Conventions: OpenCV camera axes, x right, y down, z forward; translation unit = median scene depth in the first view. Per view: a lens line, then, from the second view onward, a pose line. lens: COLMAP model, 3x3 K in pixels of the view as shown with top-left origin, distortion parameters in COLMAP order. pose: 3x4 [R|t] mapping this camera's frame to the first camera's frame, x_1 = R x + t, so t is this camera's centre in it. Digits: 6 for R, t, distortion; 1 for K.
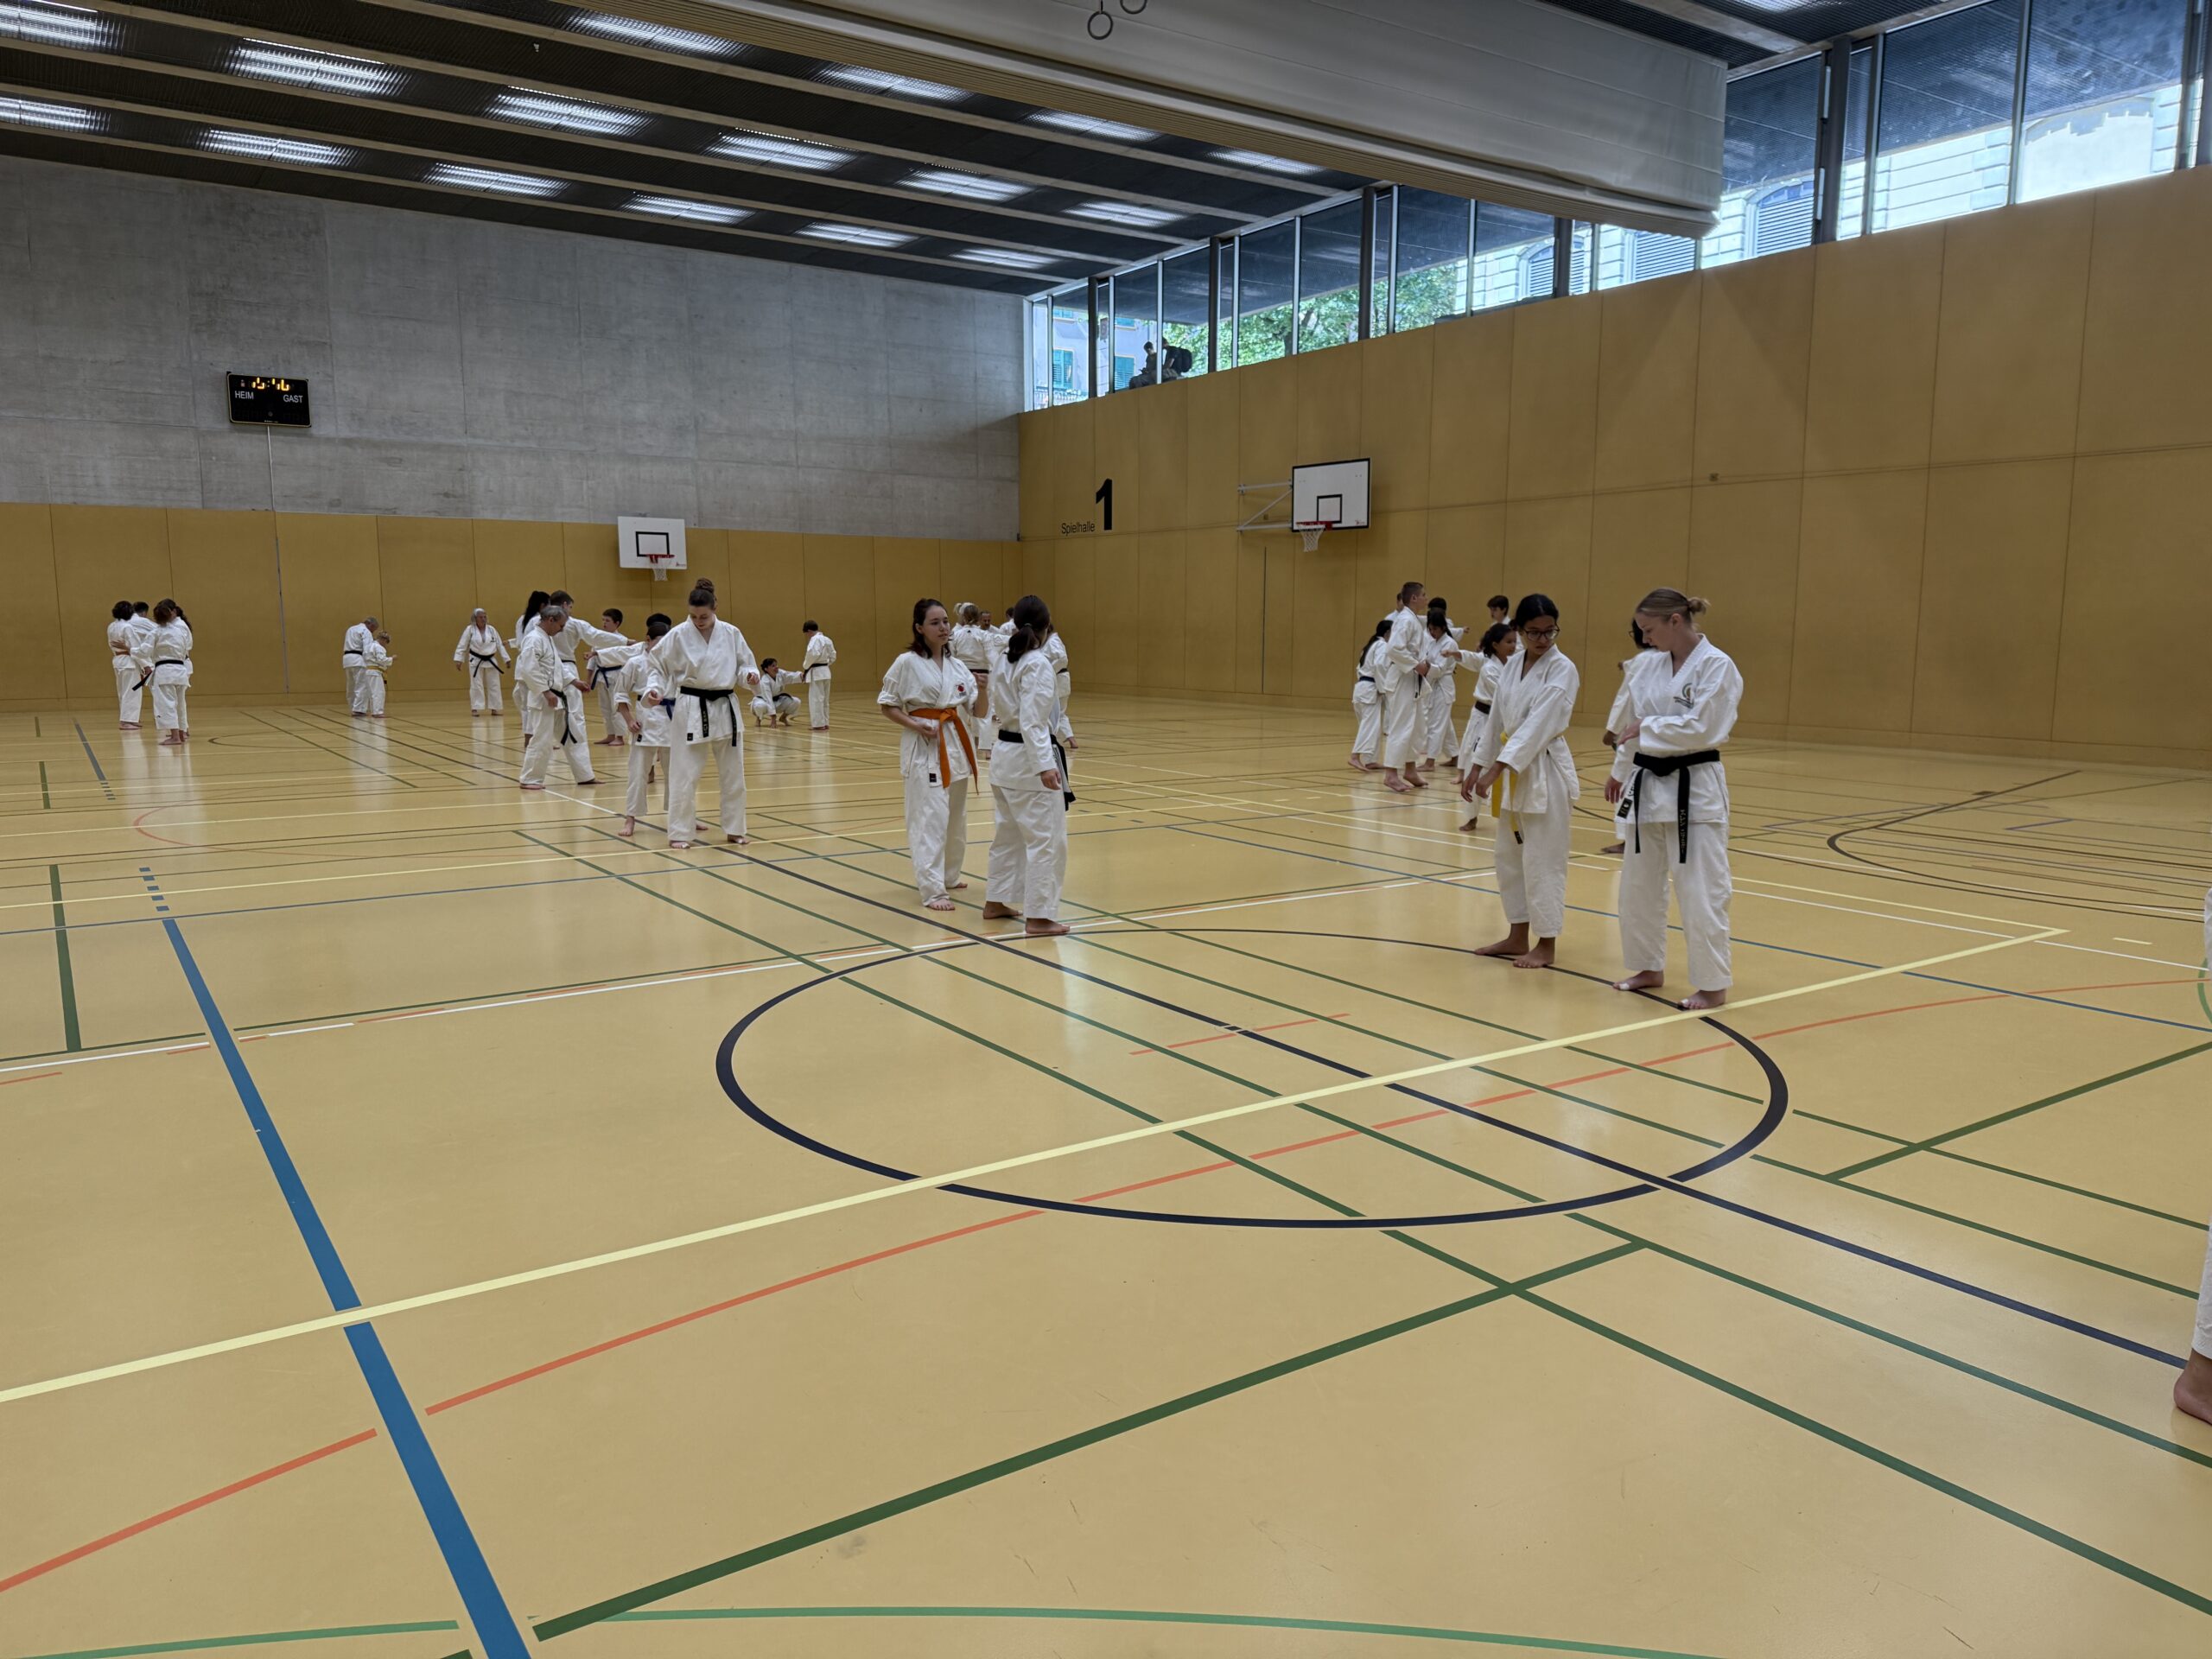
lens RADIAL K [[1548.0, 0, 1116.5], [0, 1548.0, 852.4], [0, 0, 1]] dist [0.071311, -0.137525]
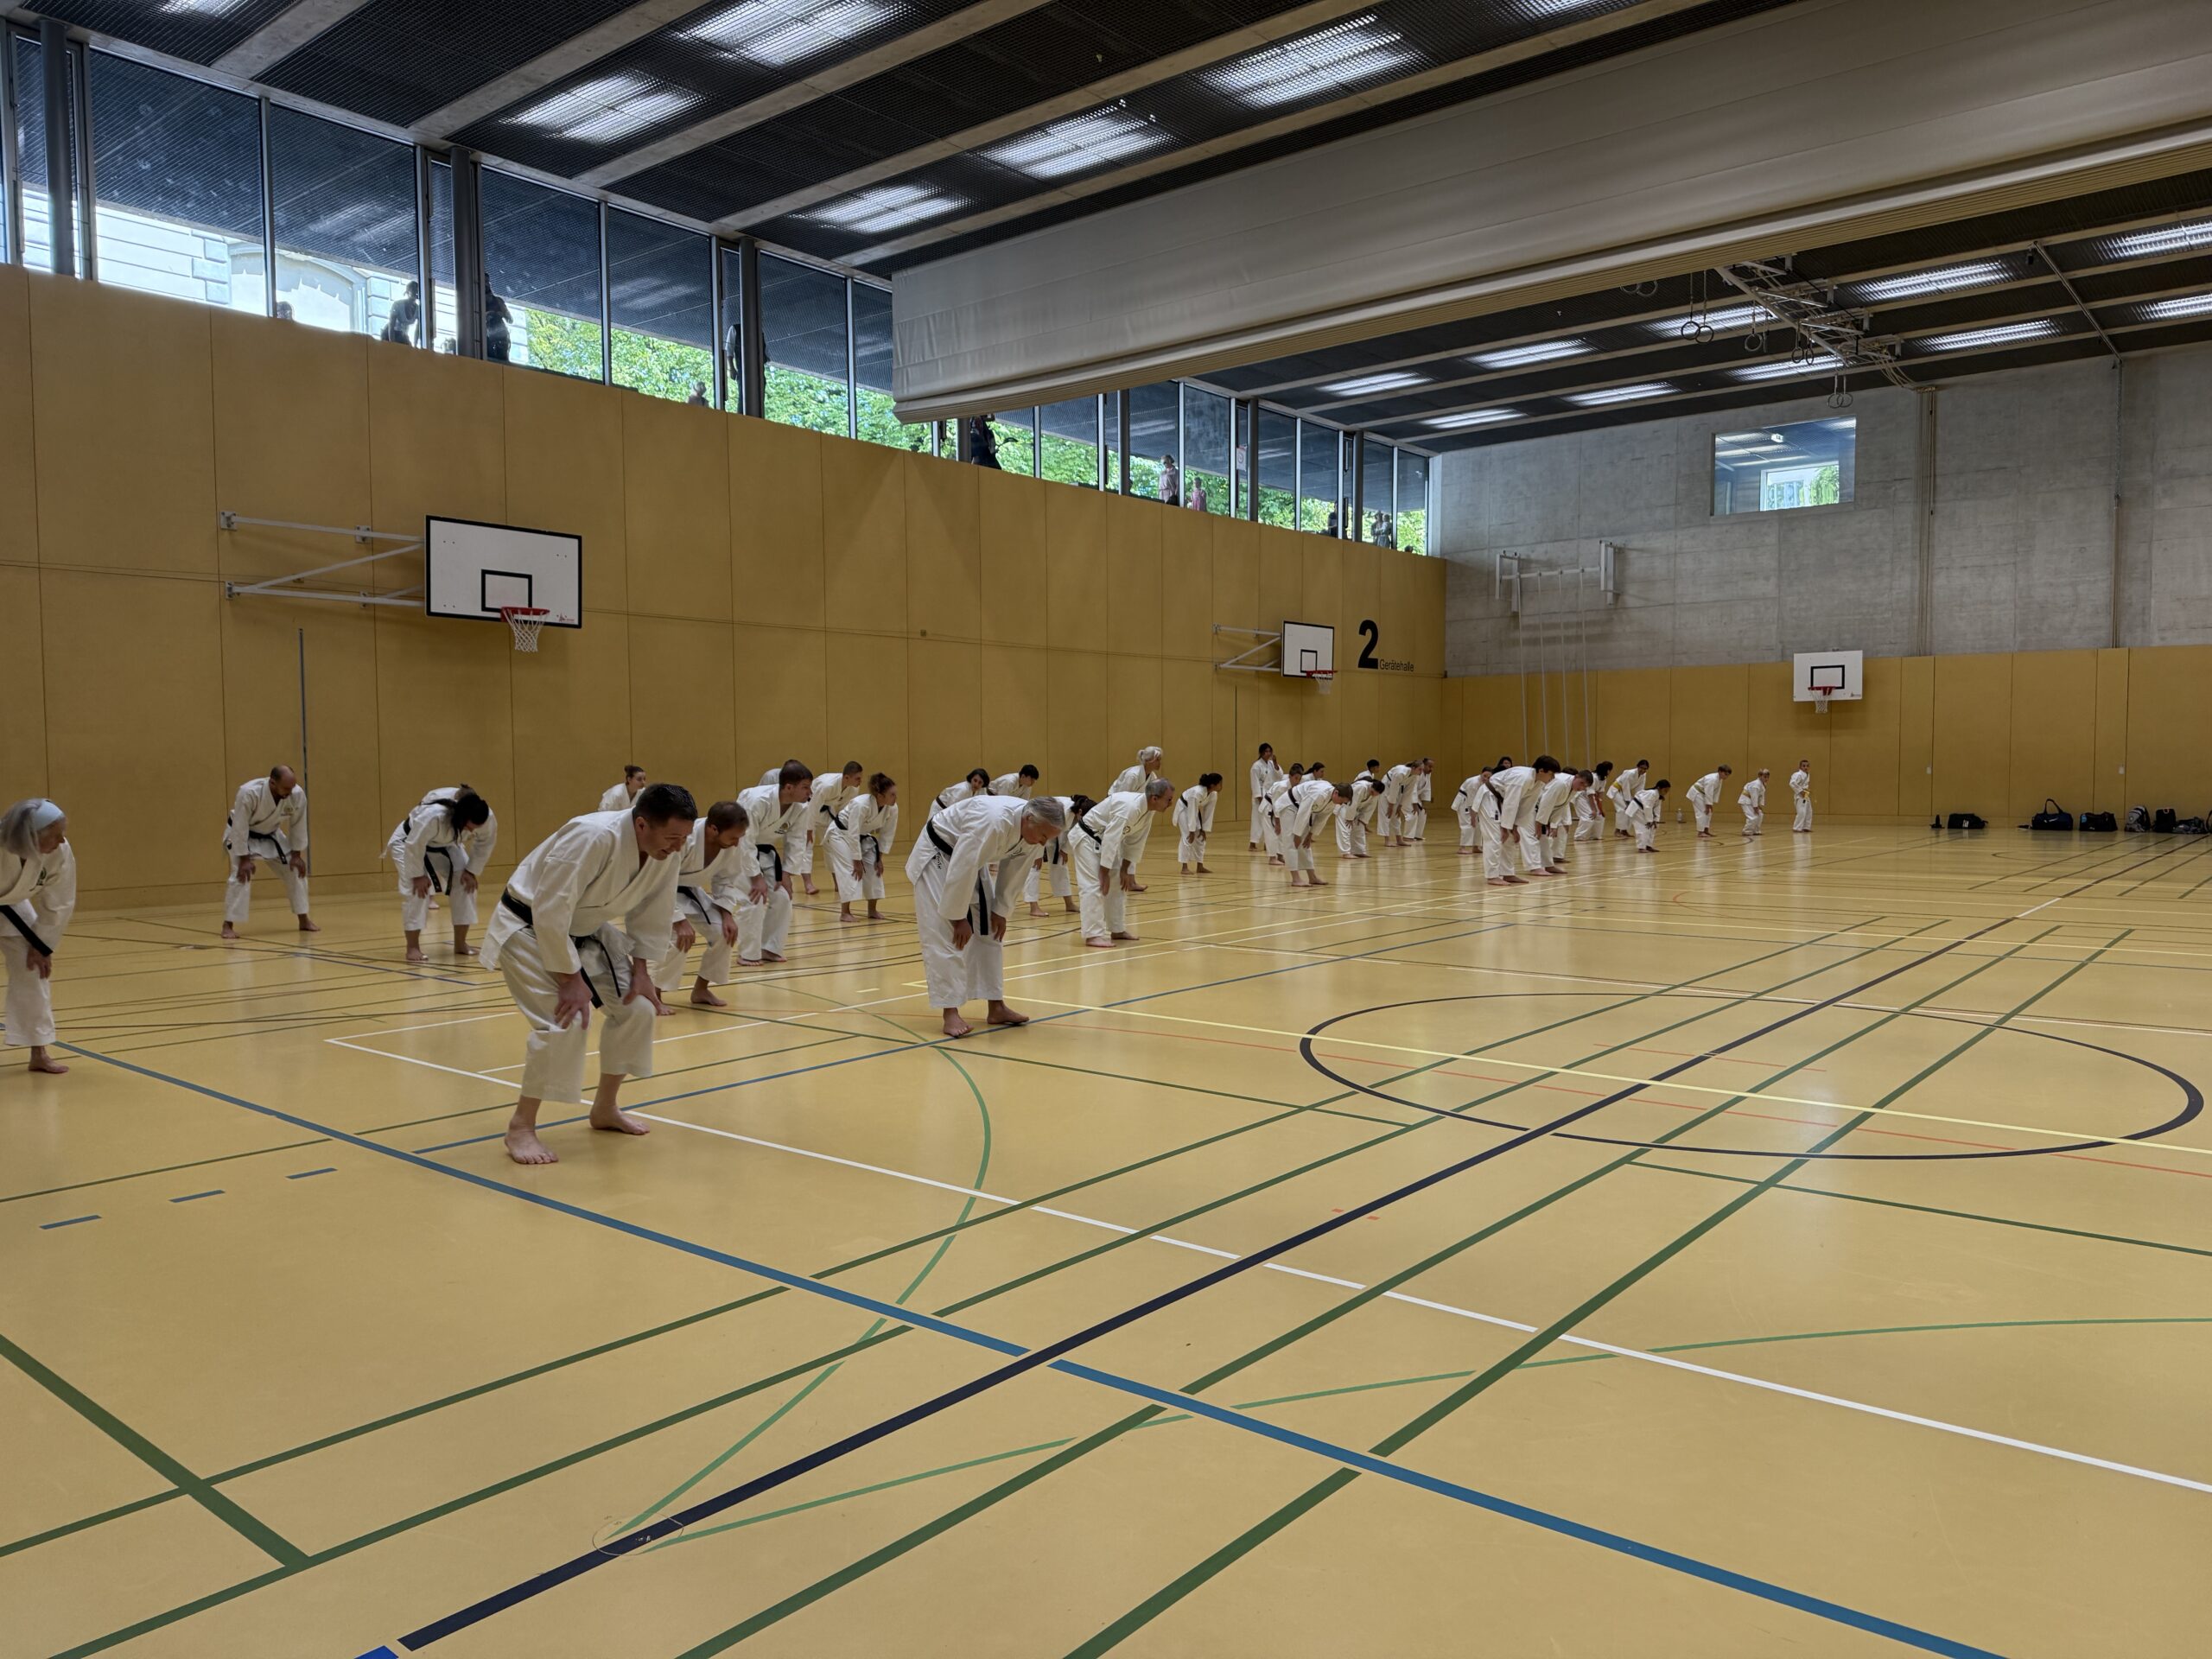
lens RADIAL K [[1548.0, 0, 1116.5], [0, 1548.0, 852.4], [0, 0, 1]] dist [0.071311, -0.137525]
pose [[-0.284167, -0.062574, 0.956731, -0.541720], [0.142343, 0.984056, 0.106639, -0.126911], [-0.948150, 0.166487, -0.270729, 0.839051]]
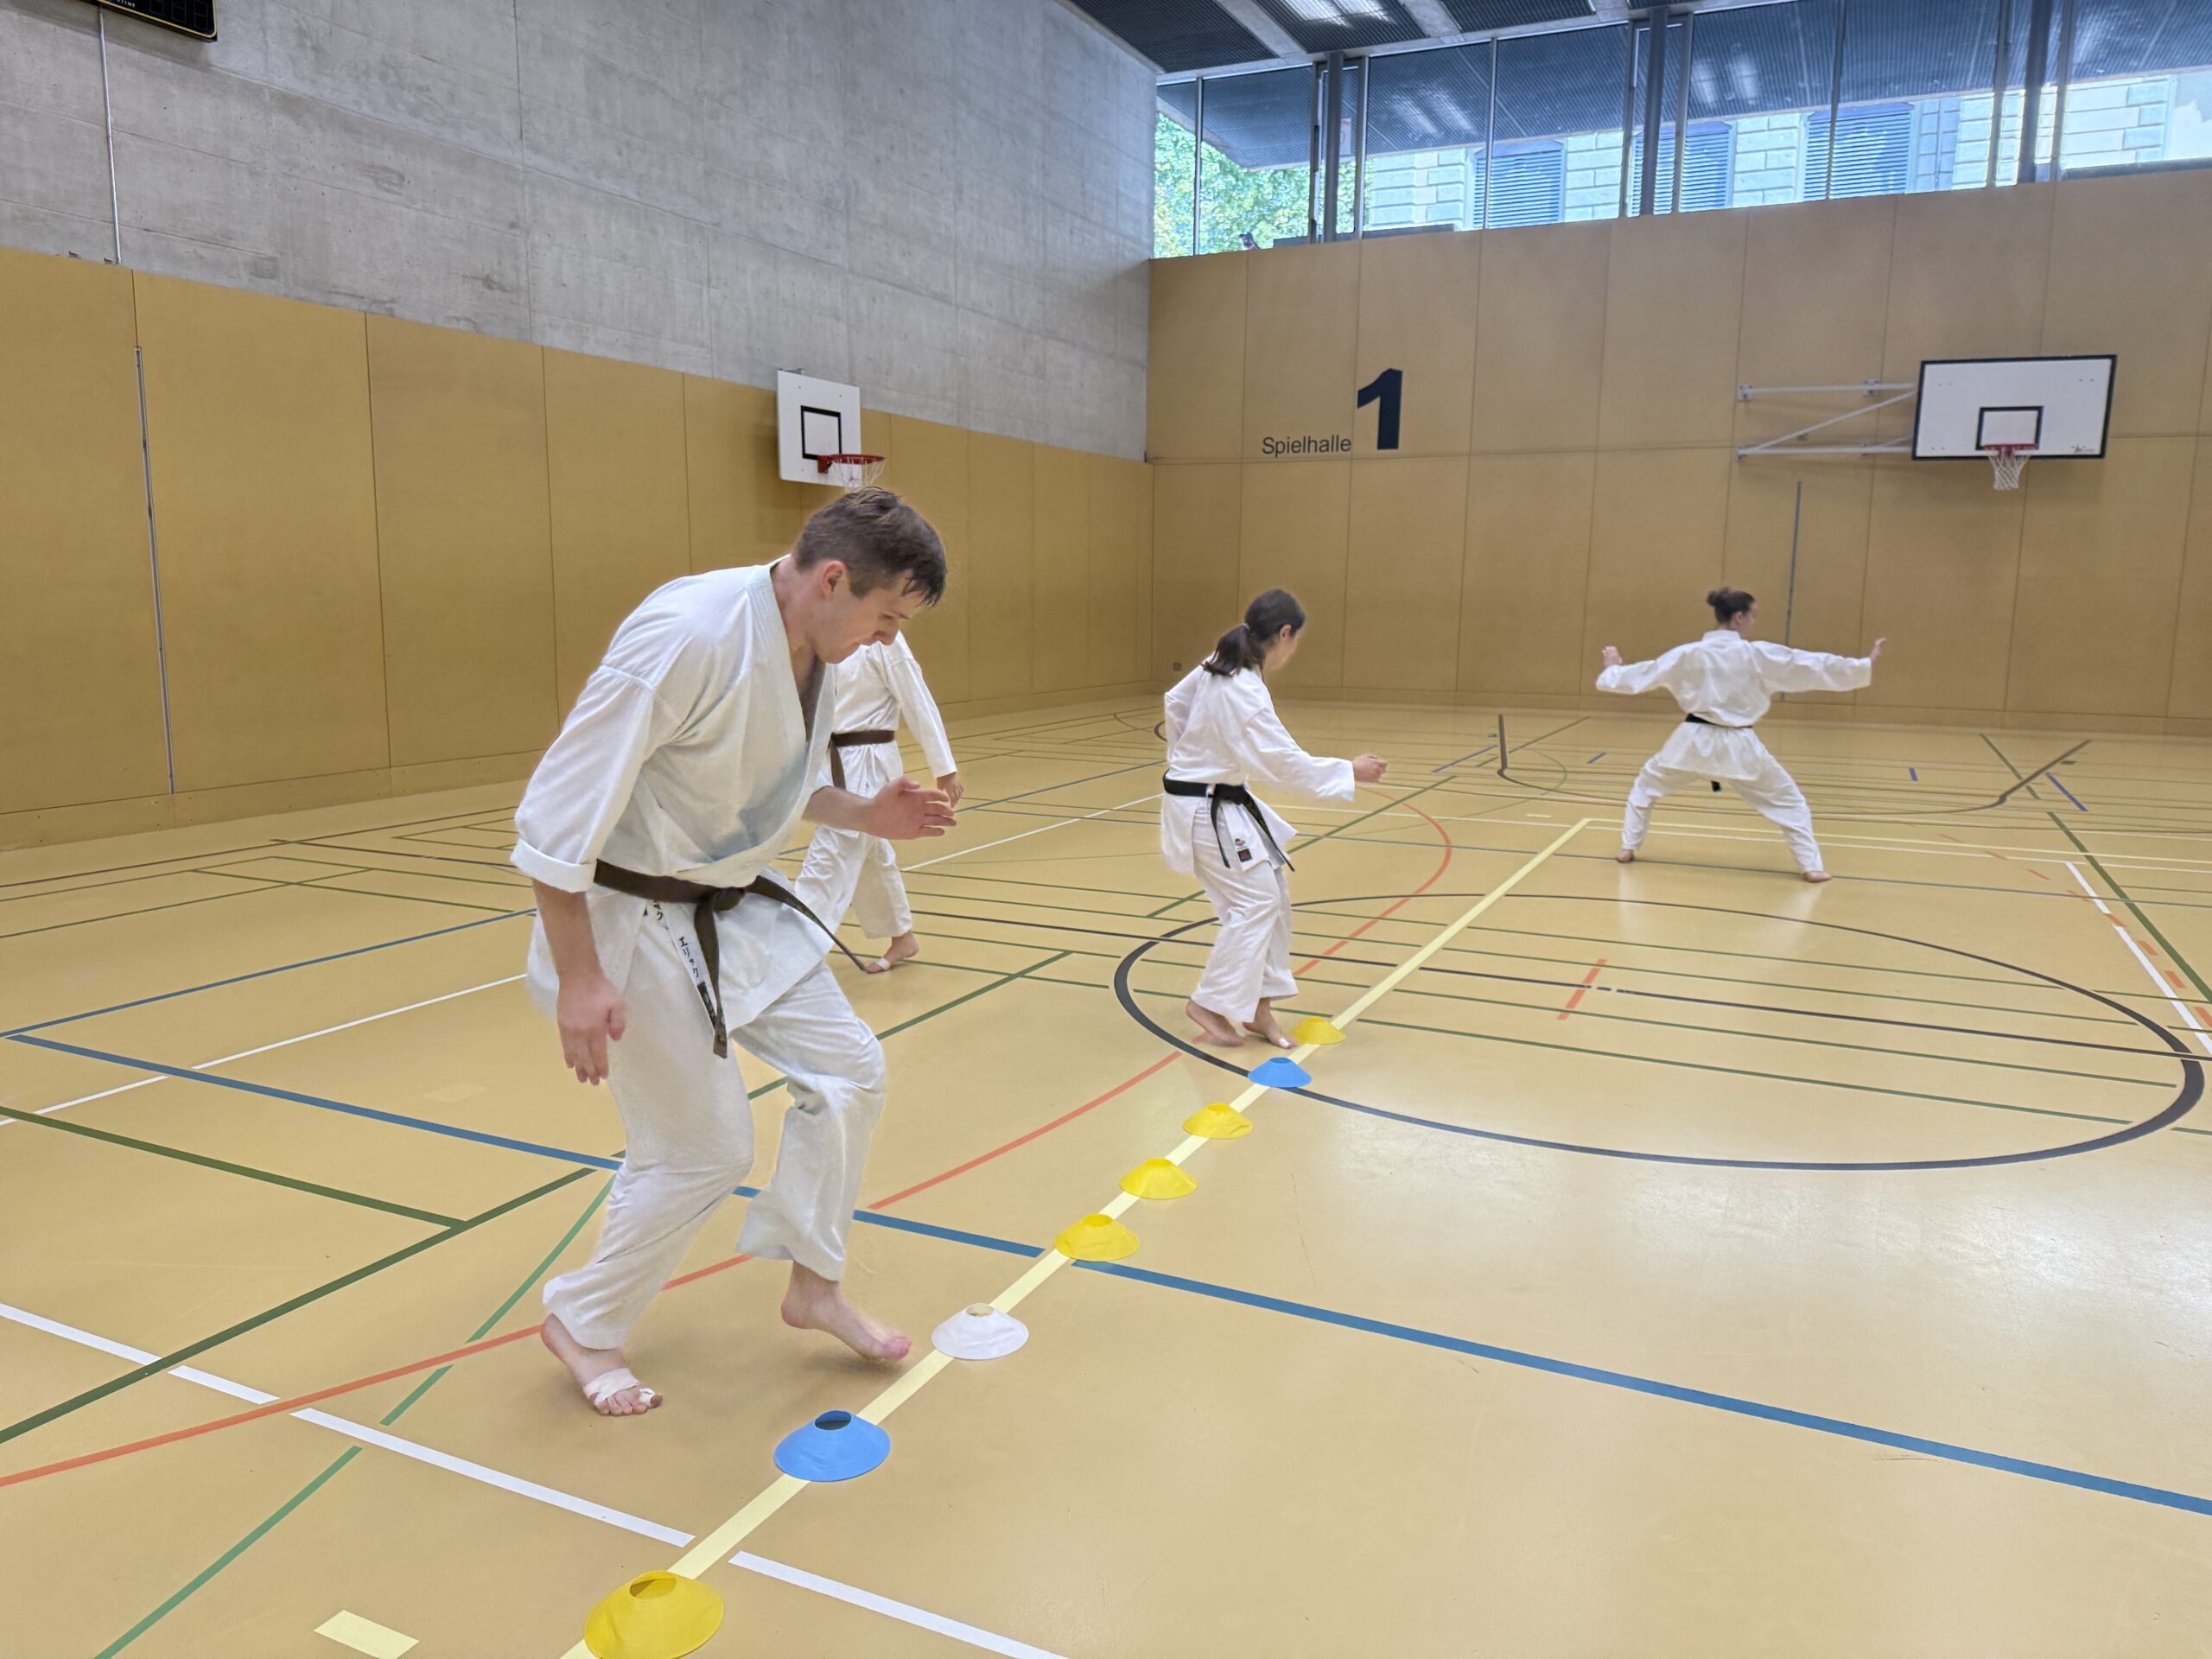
lens RADIAL K [[1585.4, 0, 1106.0], [0, 1585.4, 829.5], [0, 0, 1]] dist [-0.003323, -0.000935]
pose [[0.863398, -0.069926, 0.499655, -0.490726], [0.067261, 0.997462, 0.023367, -0.082116], [-0.500020, 0.013432, 0.865909, 0.544526]]
